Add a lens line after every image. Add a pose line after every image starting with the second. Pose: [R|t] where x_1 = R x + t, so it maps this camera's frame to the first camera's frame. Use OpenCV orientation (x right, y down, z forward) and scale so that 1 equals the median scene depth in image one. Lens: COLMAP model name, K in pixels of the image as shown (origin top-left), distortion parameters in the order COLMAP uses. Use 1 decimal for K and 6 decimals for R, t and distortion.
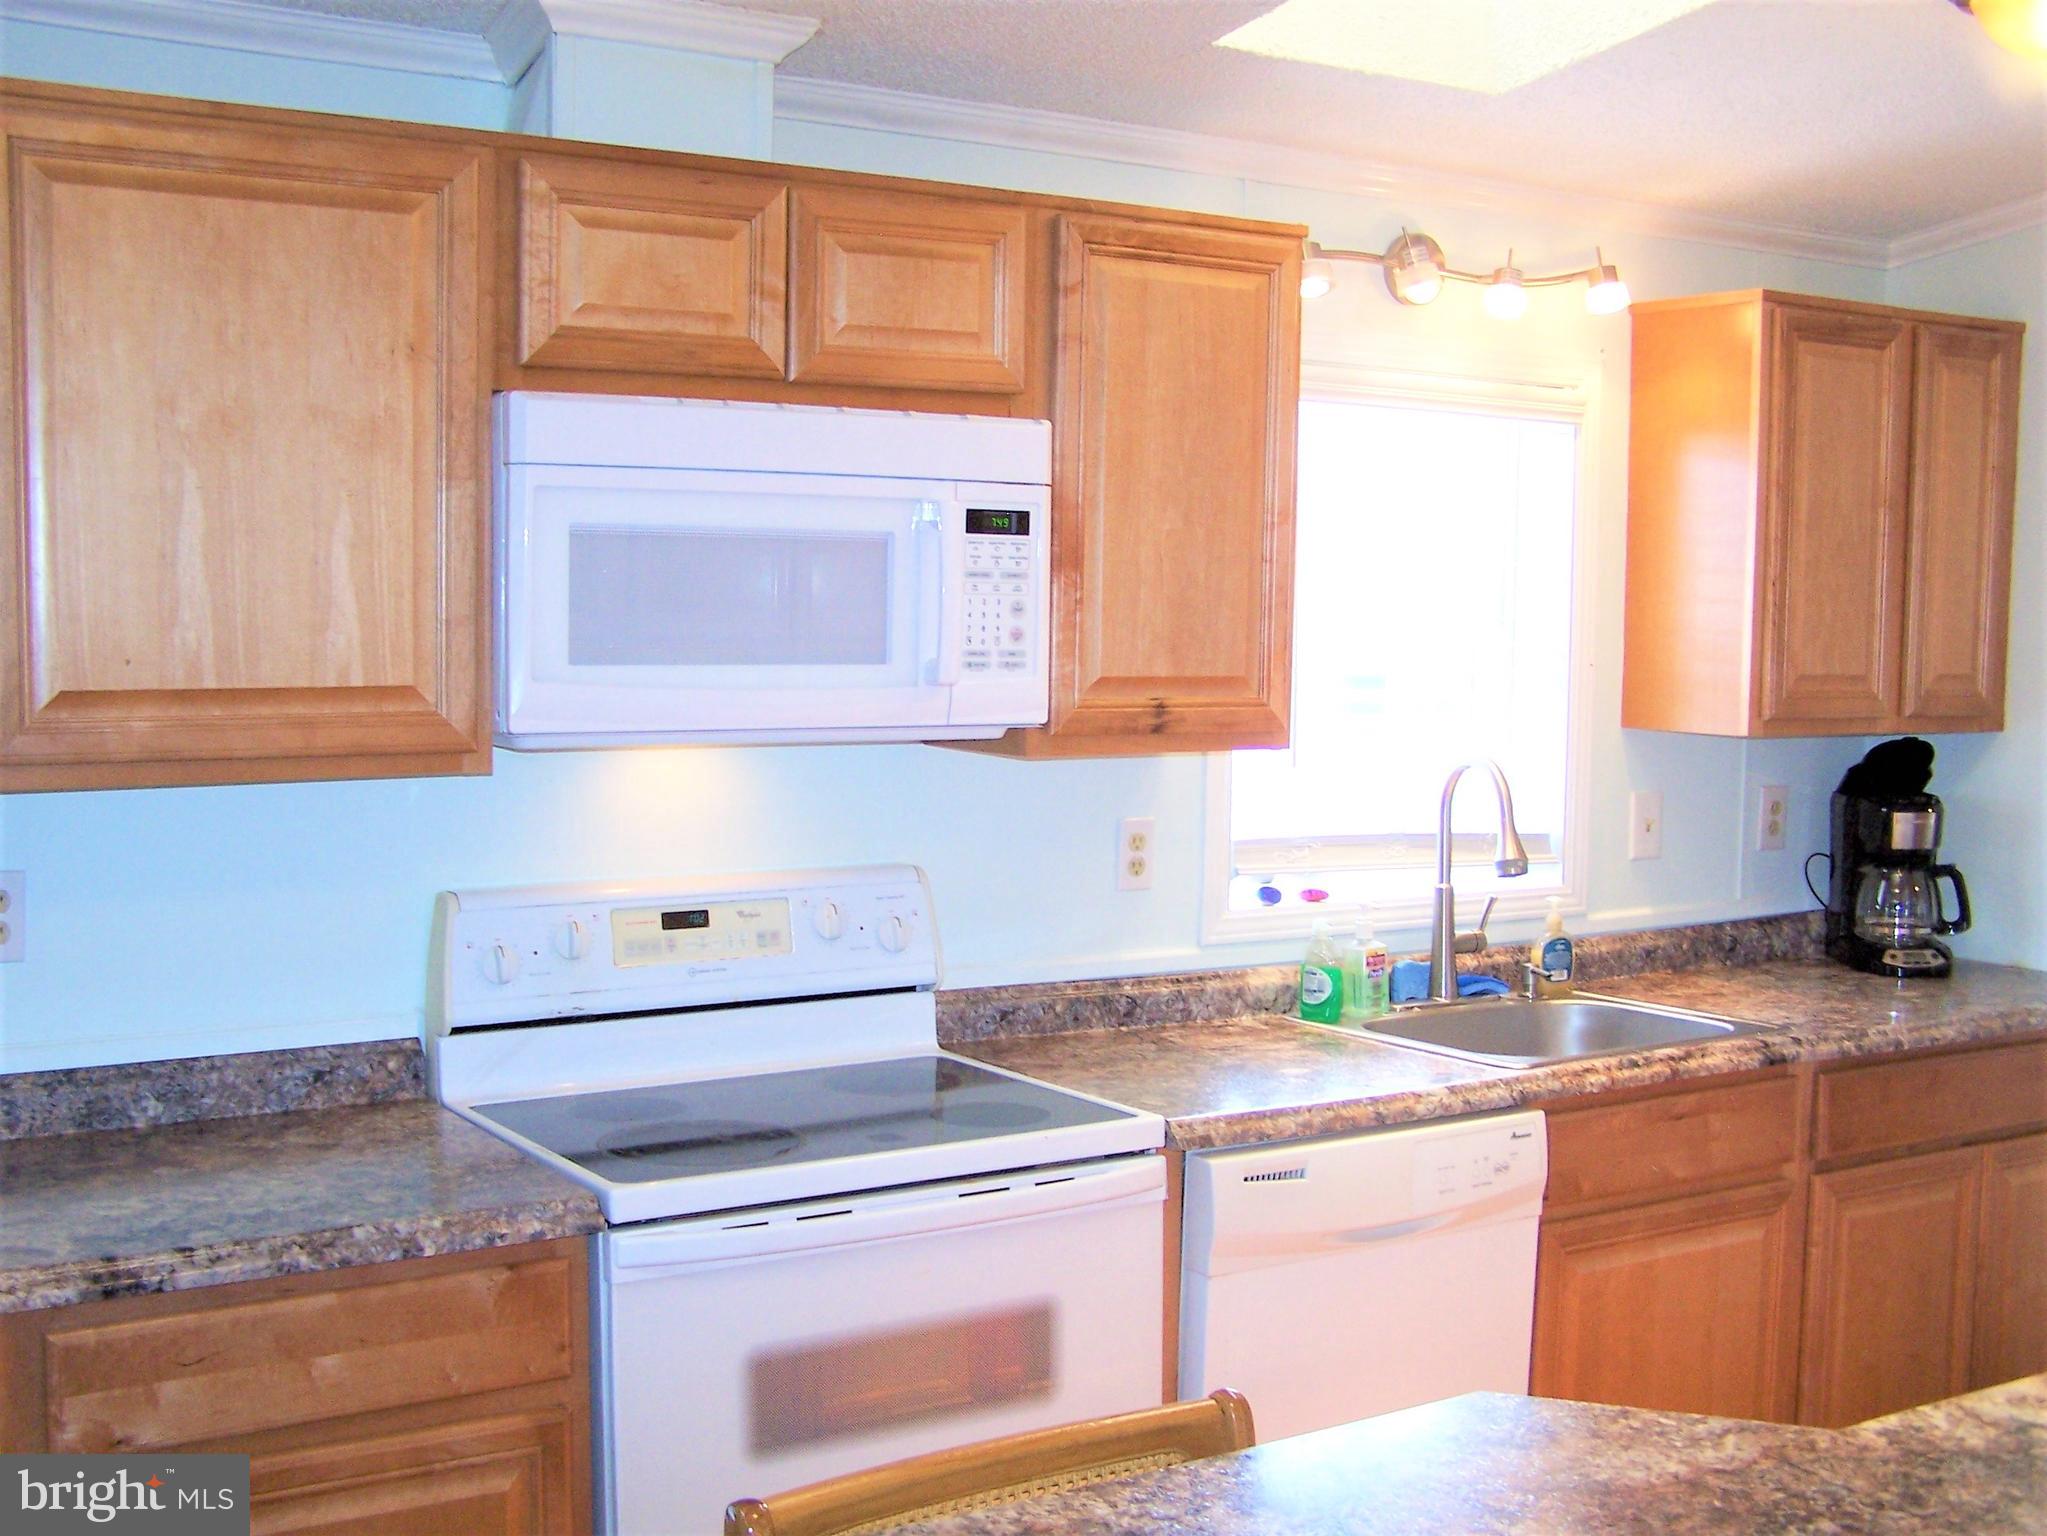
lens RADIAL K [[2338.9, 0, 980.2], [0, 2338.9, 804.7], [0, 0, 1]] dist [-0.203647, 0.365868]
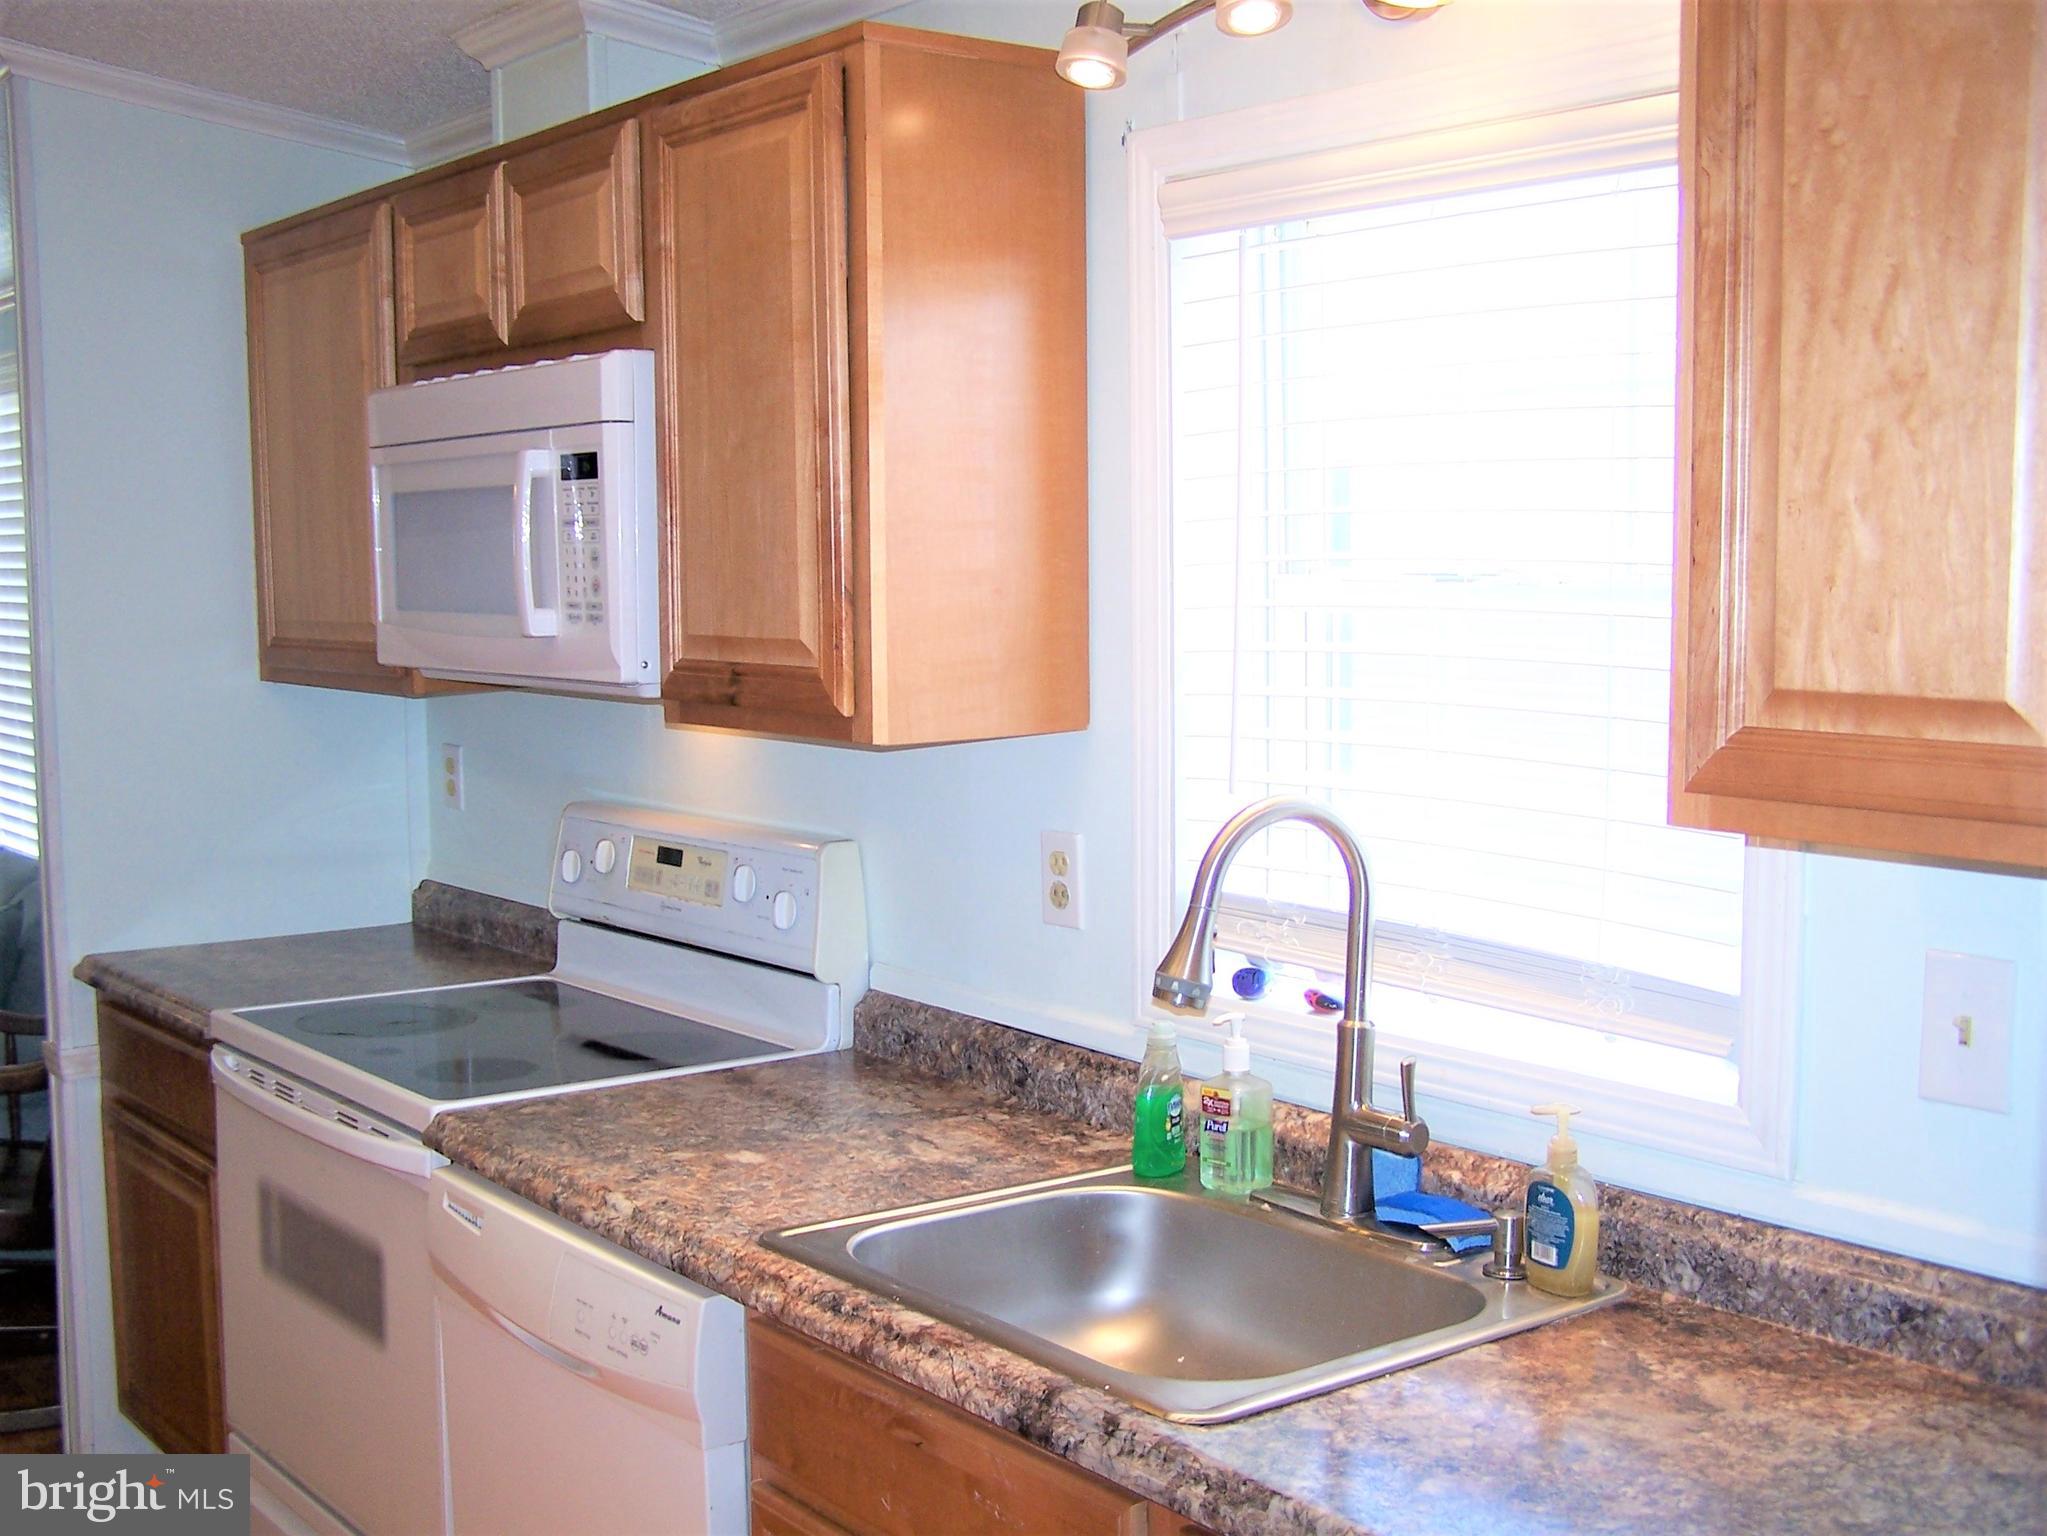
lens RADIAL K [[2338.9, 0, 980.2], [0, 2338.9, 804.7], [0, 0, 1]] dist [-0.203647, 0.365868]
pose [[0.113670, 0.097731, -0.988700, 0.830829], [-0.076449, 0.993060, 0.089373, -0.070172], [0.990573, 0.065426, 0.120353, 0.910563]]
